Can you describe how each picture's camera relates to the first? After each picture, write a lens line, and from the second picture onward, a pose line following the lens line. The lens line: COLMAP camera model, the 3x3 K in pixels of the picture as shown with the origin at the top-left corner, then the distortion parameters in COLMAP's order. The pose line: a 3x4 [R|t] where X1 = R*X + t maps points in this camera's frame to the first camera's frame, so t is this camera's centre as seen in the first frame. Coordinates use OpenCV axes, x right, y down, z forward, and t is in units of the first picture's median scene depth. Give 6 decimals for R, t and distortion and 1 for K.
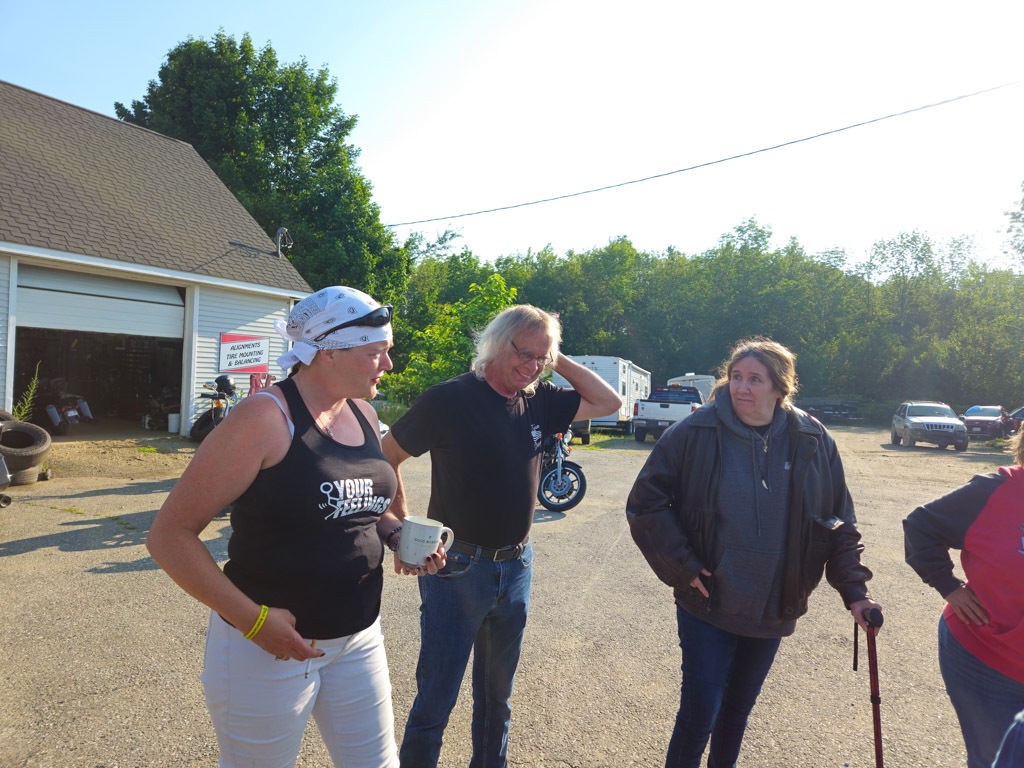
lens RADIAL K [[690.6, 0, 512.0], [0, 690.6, 384.0], [0, 0, 1]] dist [0.083655, -0.087154]
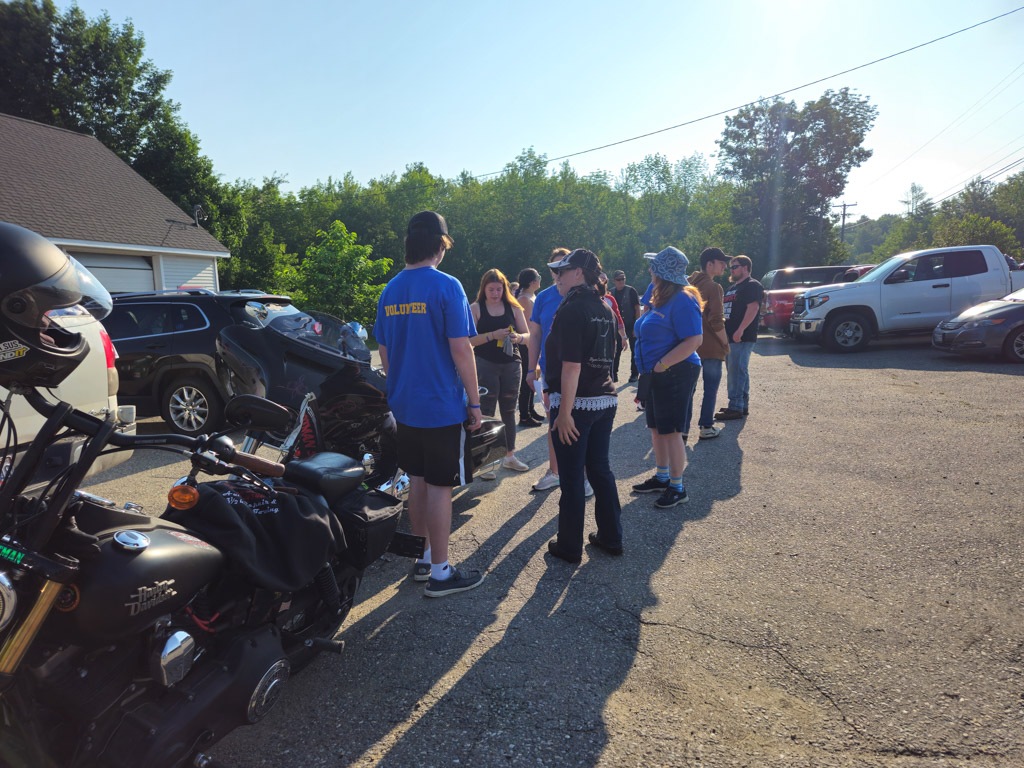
lens RADIAL K [[692.6, 0, 512.0], [0, 692.6, 384.0], [0, 0, 1]] dist [0.108589, -0.089231]
pose [[0.957427, -0.116667, 0.264049, -0.039951], [0.086240, 0.988520, 0.124063, 0.001220], [-0.275492, -0.096009, 0.956497, -0.148379]]
